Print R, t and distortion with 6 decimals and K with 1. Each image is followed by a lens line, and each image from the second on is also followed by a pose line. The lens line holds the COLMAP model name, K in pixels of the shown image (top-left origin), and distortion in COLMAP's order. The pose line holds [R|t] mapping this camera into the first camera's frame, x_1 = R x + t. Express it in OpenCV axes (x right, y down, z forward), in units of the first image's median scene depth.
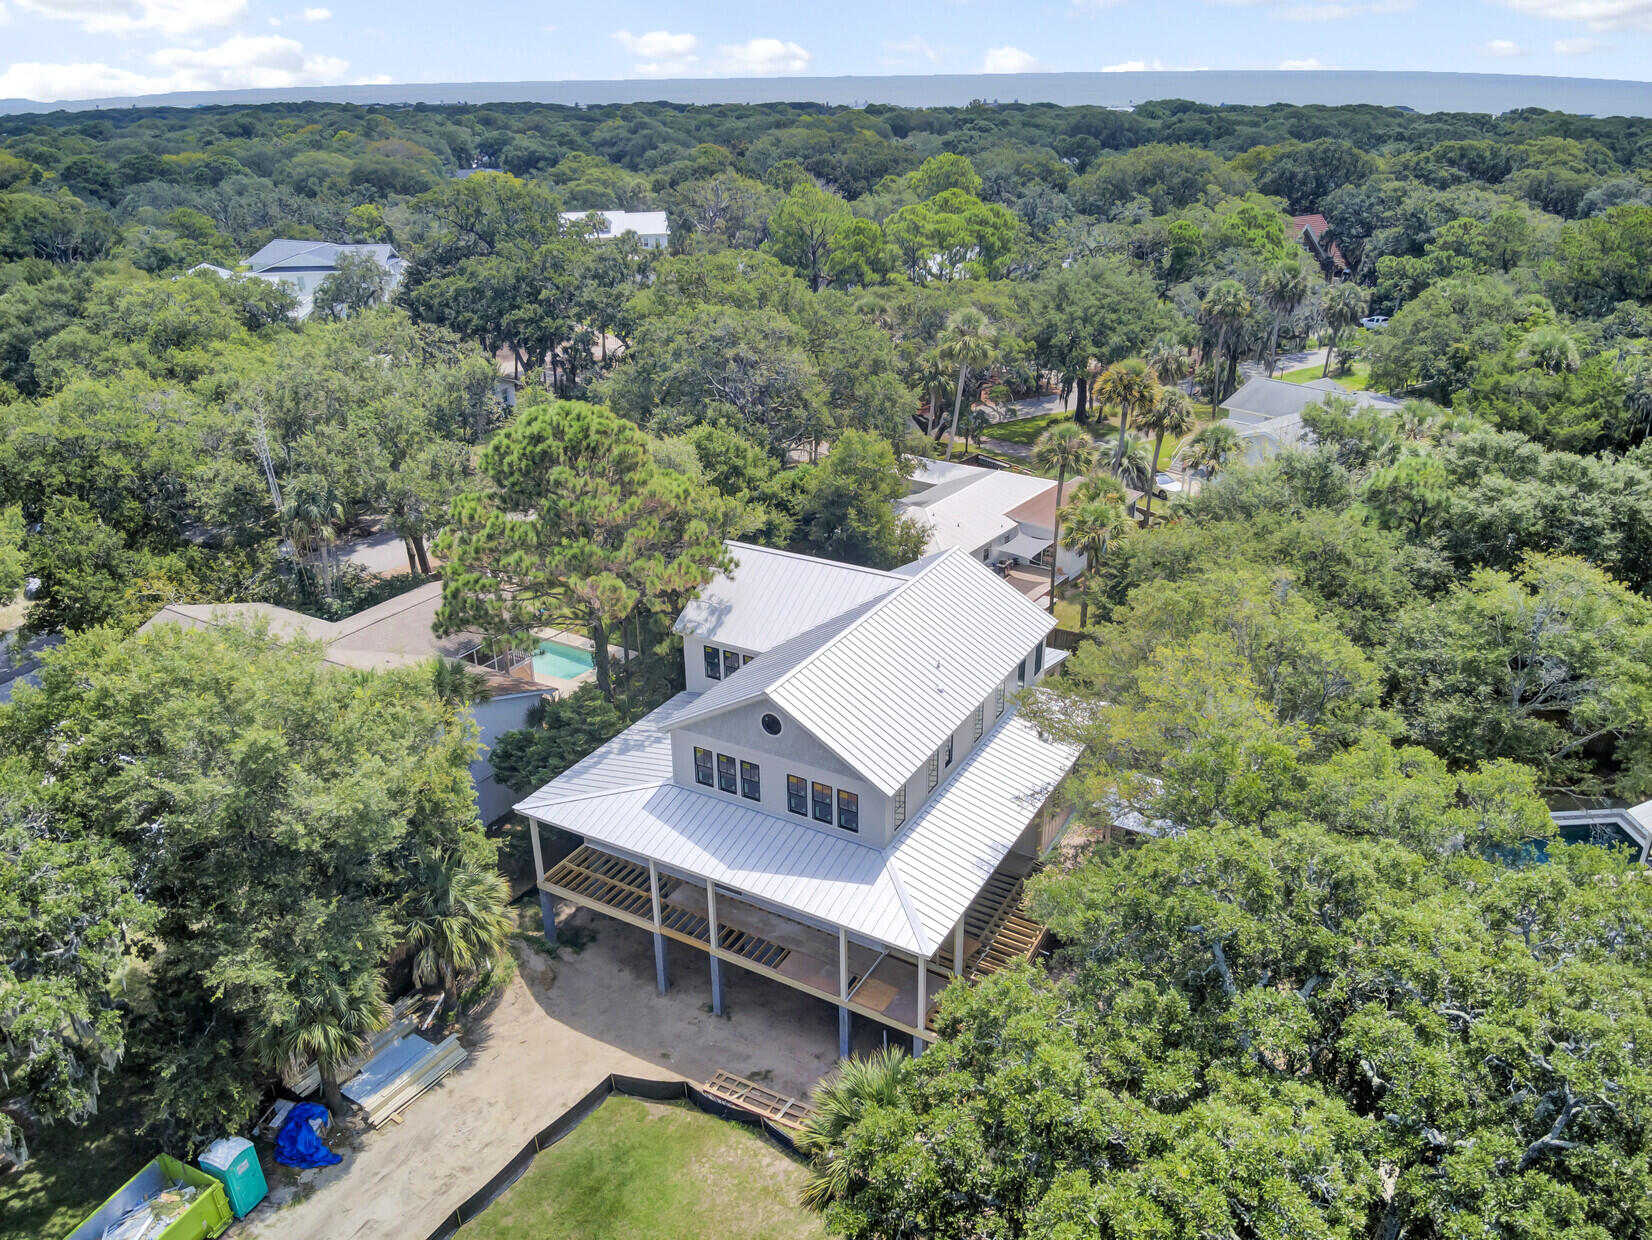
lens RADIAL K [[1188.5, 0, 824.0], [0, 1188.5, 629.2], [0, 0, 1]] dist [0.090066, -0.173420]
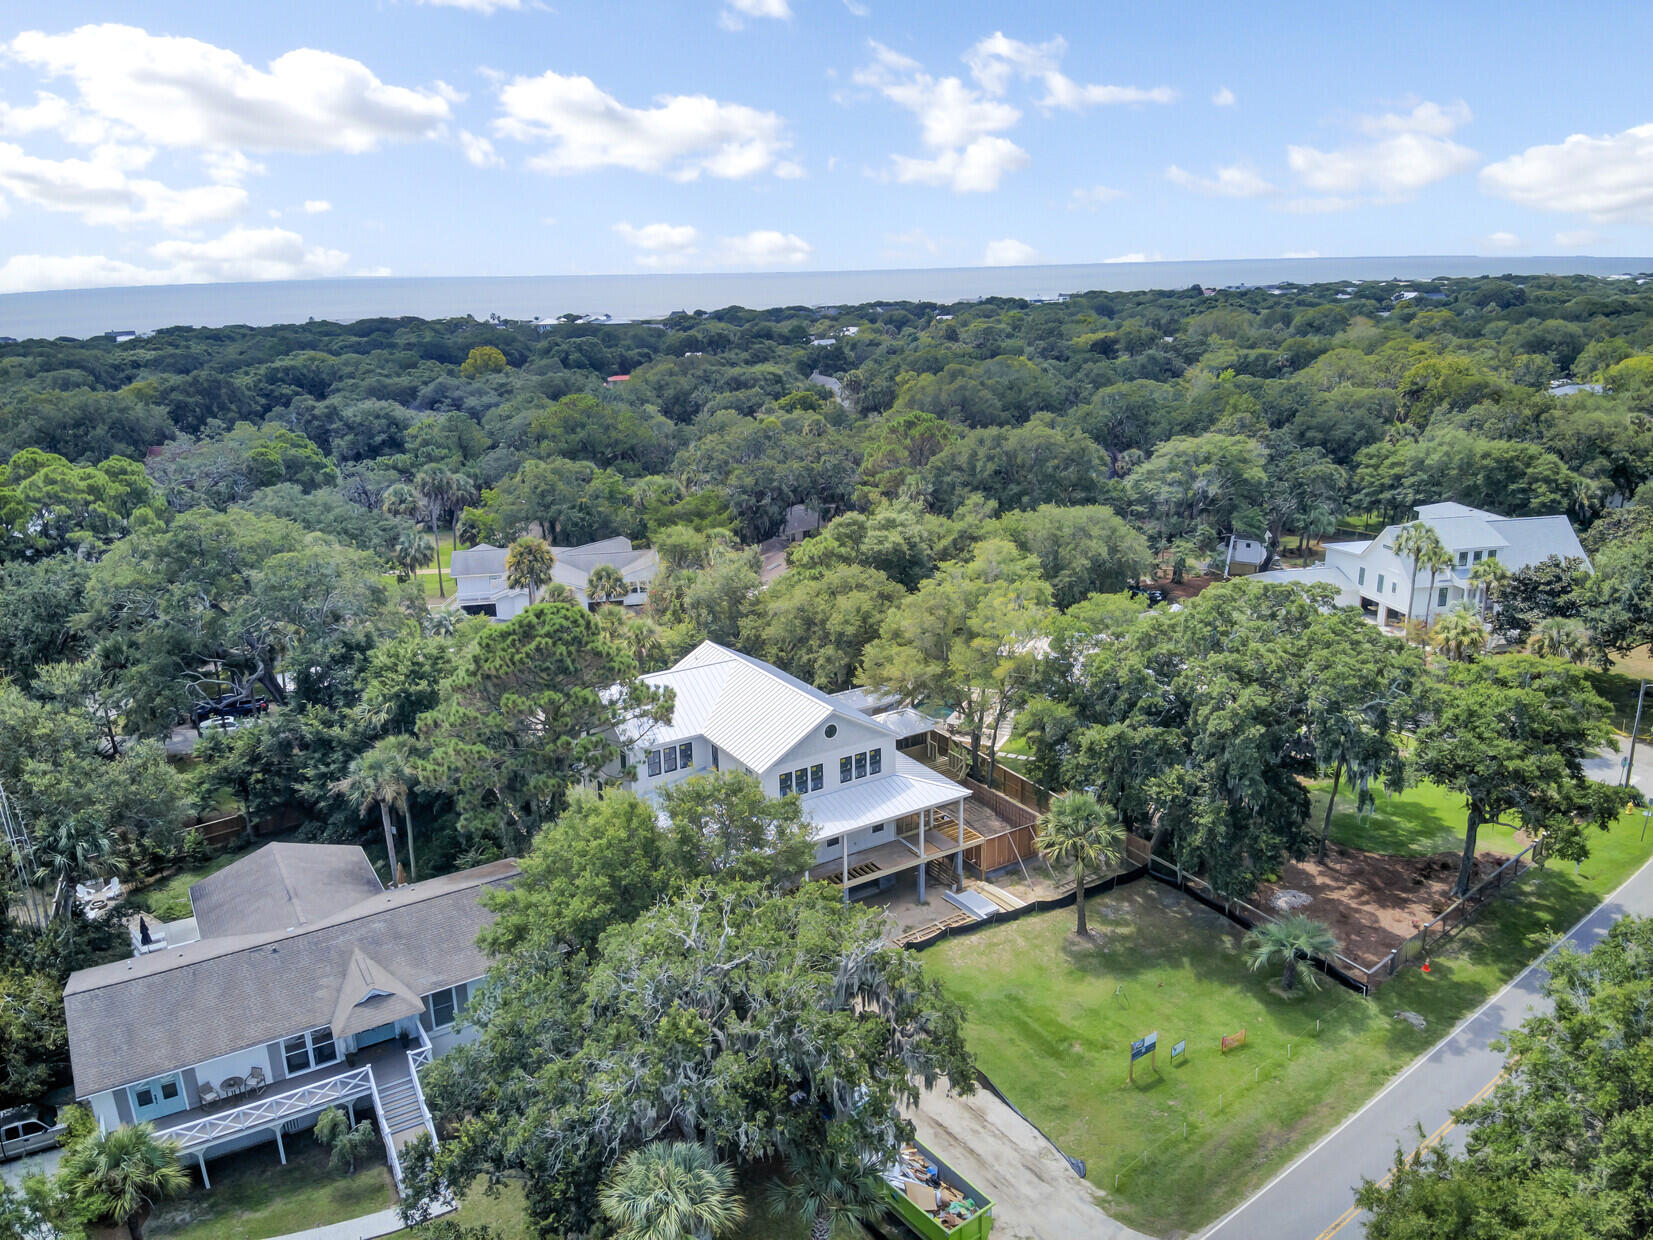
lens RADIAL K [[1179.4, 0, 820.1], [0, 1179.4, 621.9], [0, 0, 1]] dist [0.145855, -0.256647]
pose [[0.475520, -0.244184, 0.845136, -0.670387], [0.382274, 0.922614, 0.051481, -0.070589], [-0.792305, 0.298593, 0.532067, 0.051397]]
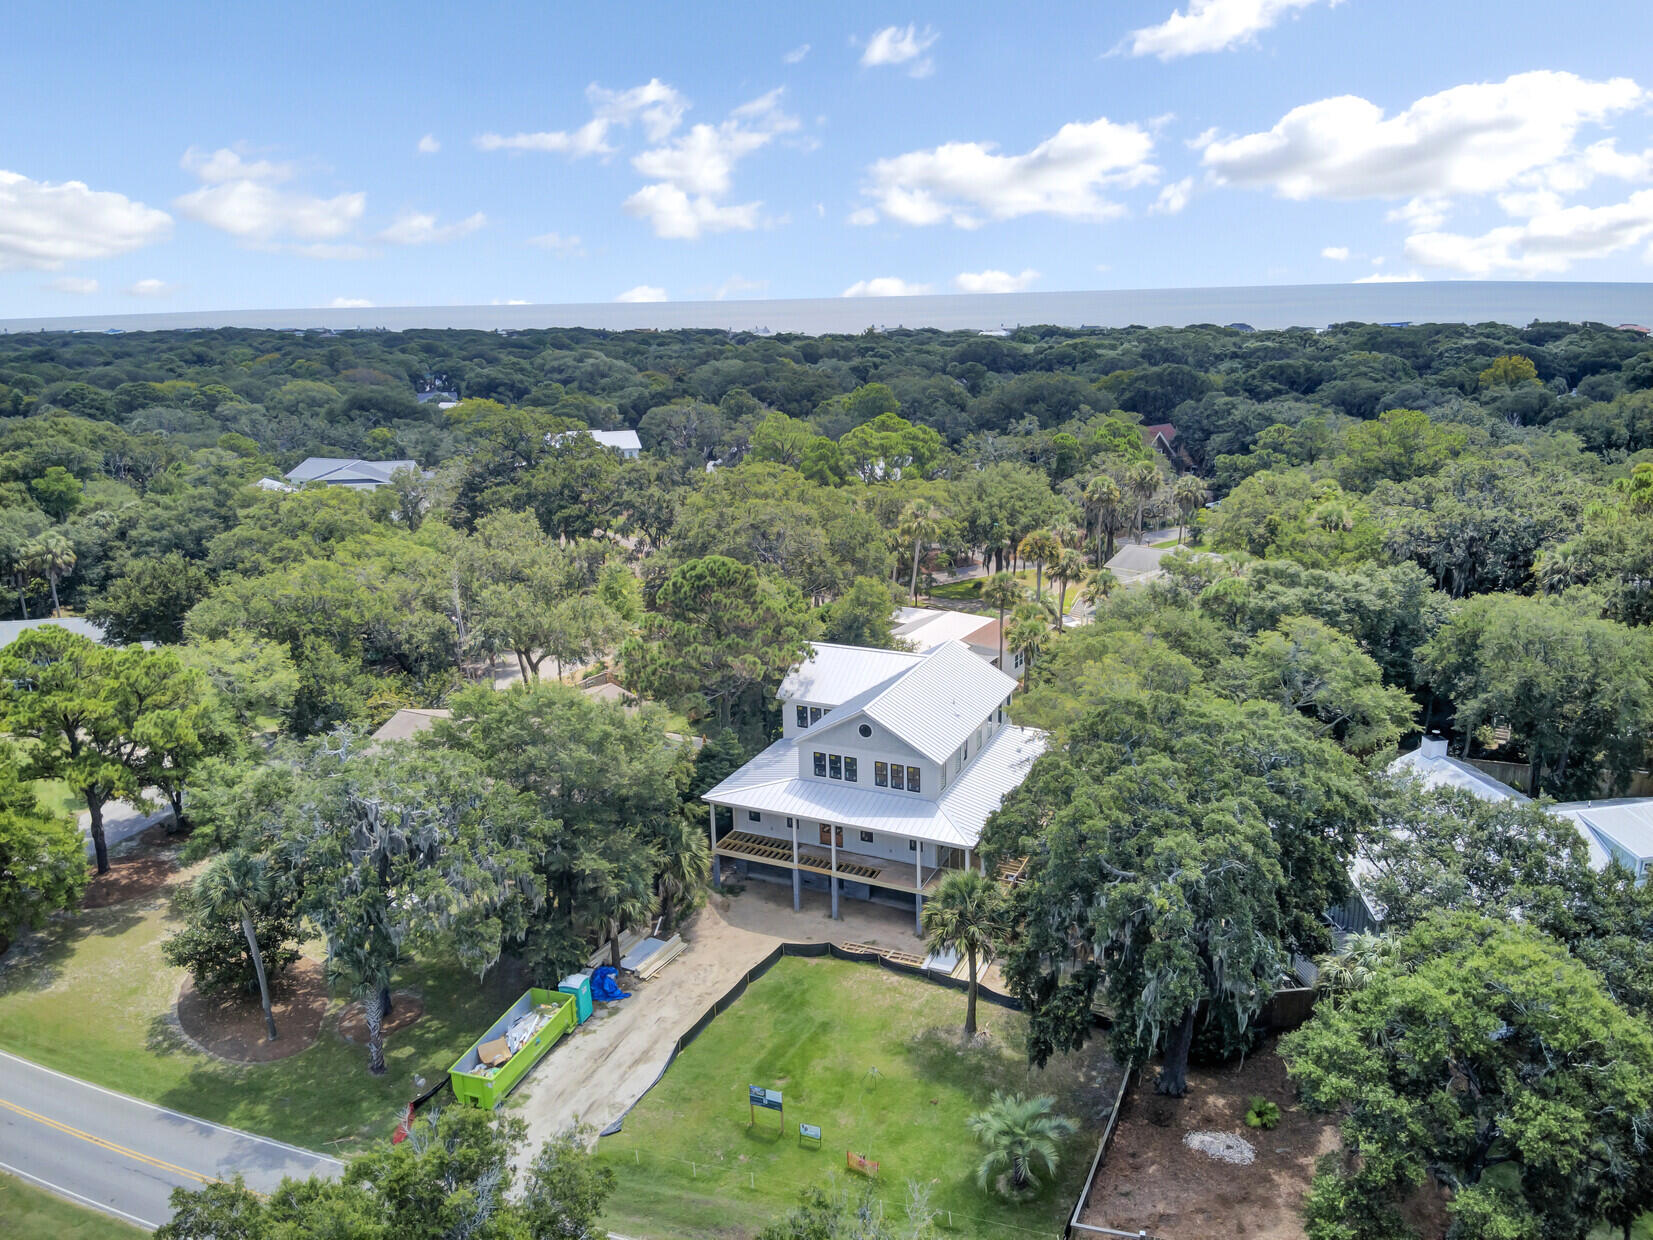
lens RADIAL K [[1177.2, 0, 826.5], [0, 1177.2, 620.0], [0, 0, 1]] dist [0.152490, -0.273772]
pose [[0.995880, -0.030535, 0.085387, -0.116406], [0.044438, 0.985124, -0.165998, 0.098250], [-0.079048, 0.169108, 0.982422, -0.331951]]
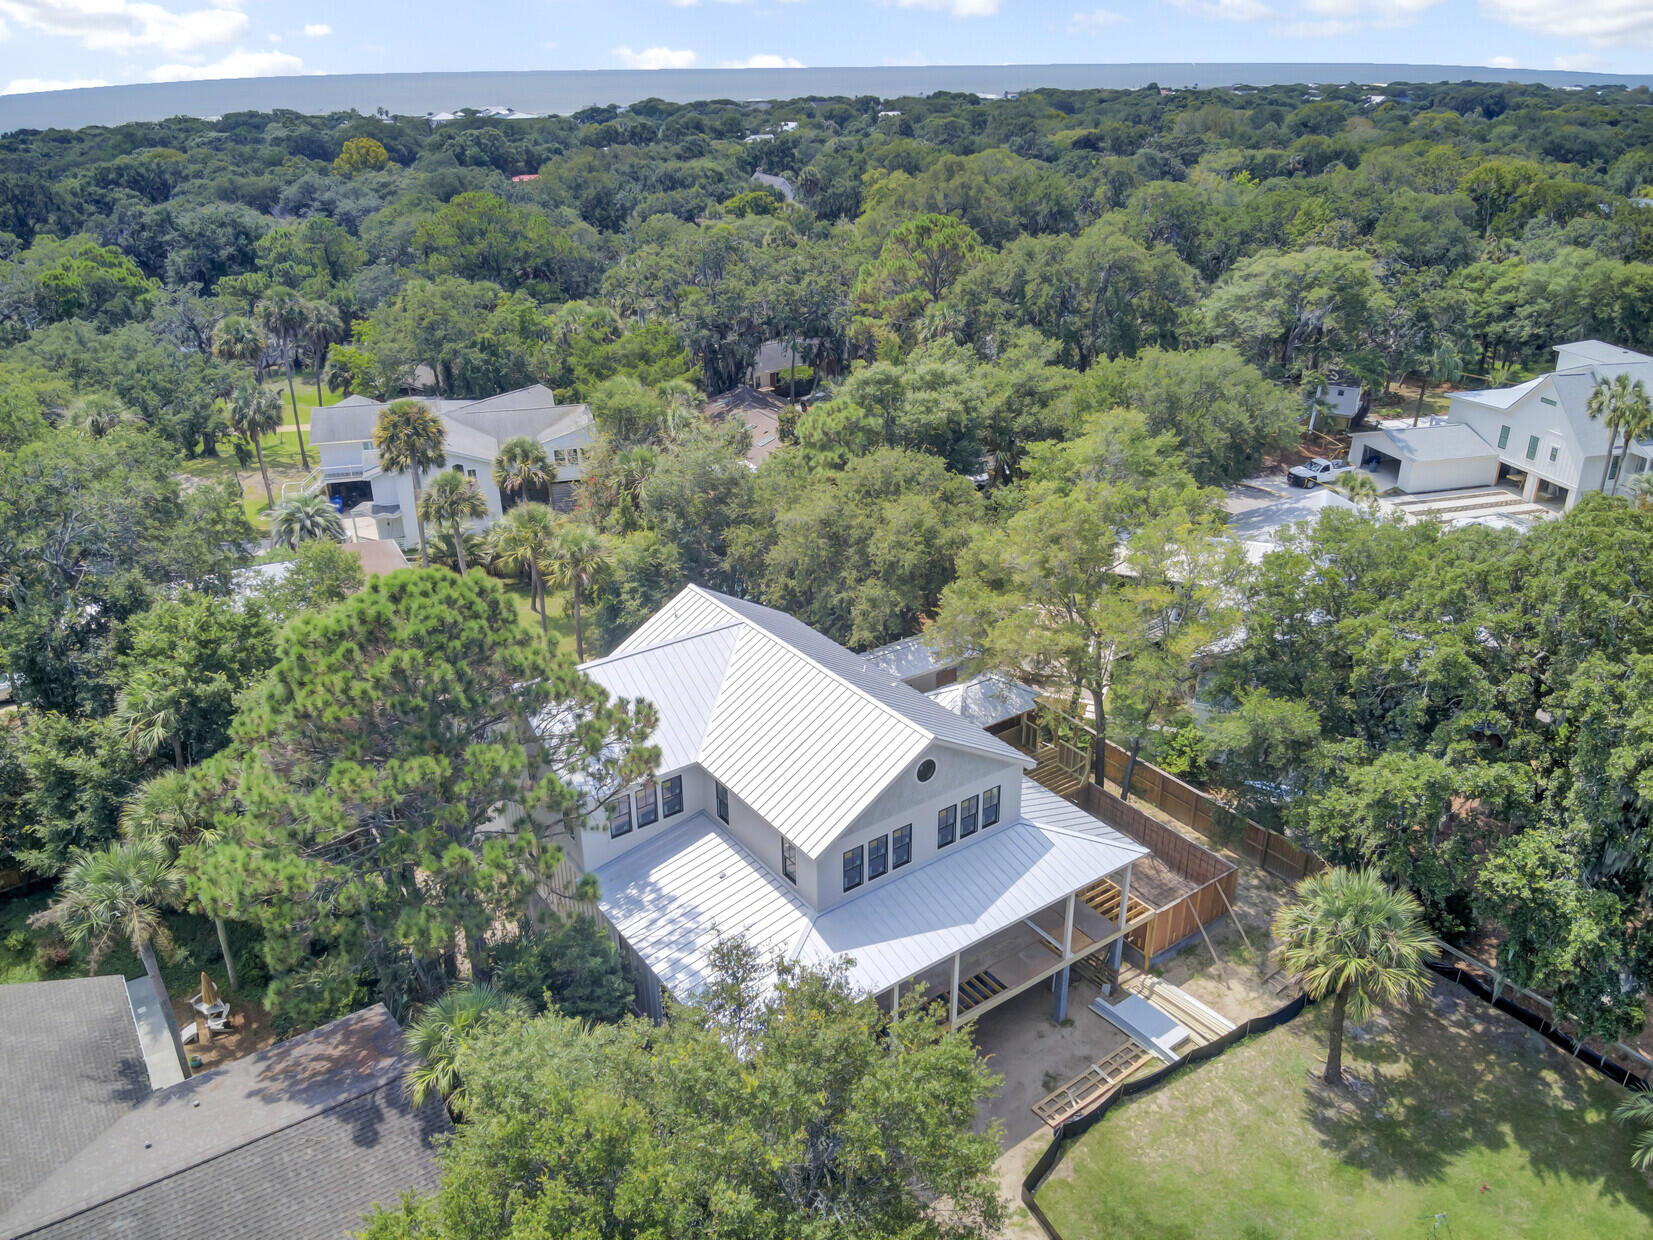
lens RADIAL K [[1189.2, 0, 824.5], [0, 1189.2, 629.2], [0, 0, 1]] dist [0.090066, -0.173420]
pose [[0.417232, -0.376651, 0.827074, -0.398311], [0.385849, 0.897393, 0.214026, -0.123709], [-0.822823, 0.229827, 0.519752, 0.265422]]
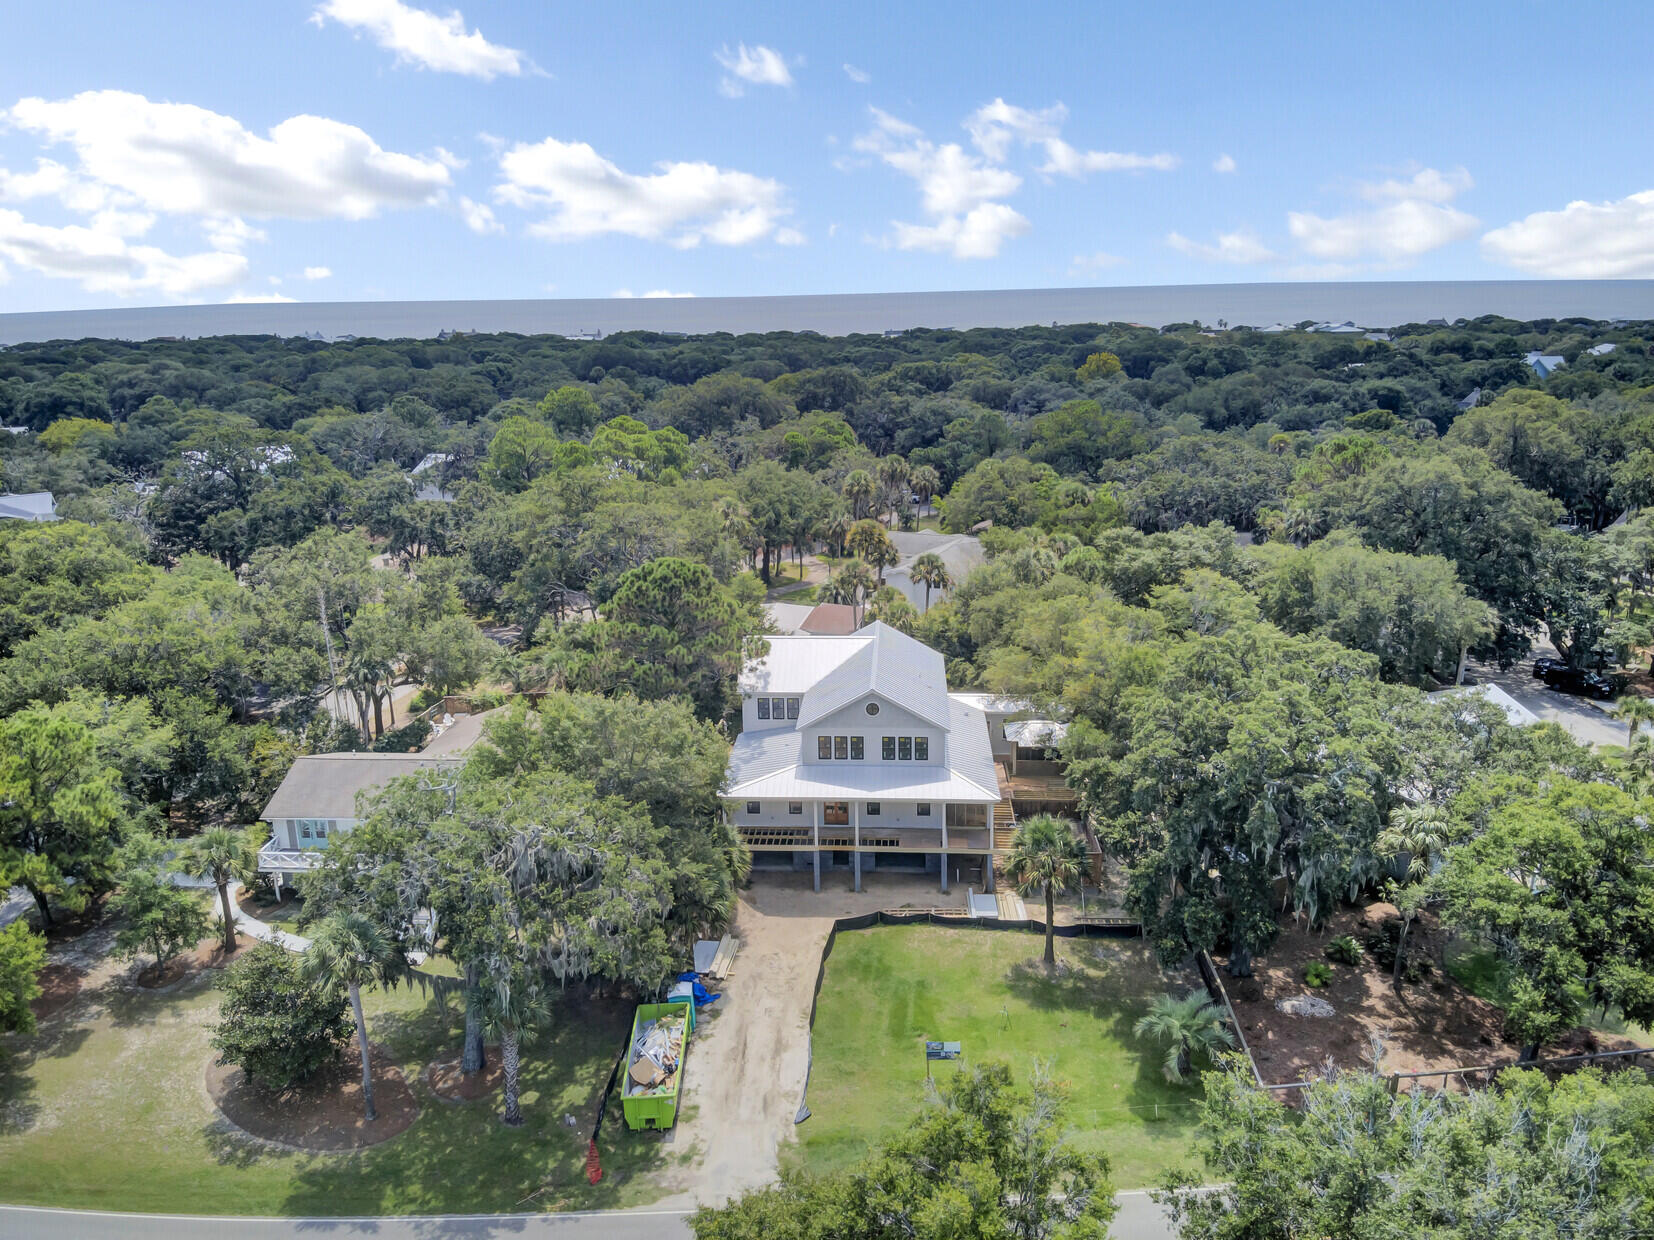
lens RADIAL K [[1180.1, 0, 820.6], [0, 1180.1, 621.9], [0, 0, 1]] dist [0.145855, -0.256647]
pose [[0.899181, -0.120368, 0.420697, -0.411313], [0.190388, 0.973268, -0.128461, 0.080769], [-0.393988, 0.195605, 0.898060, -0.287707]]
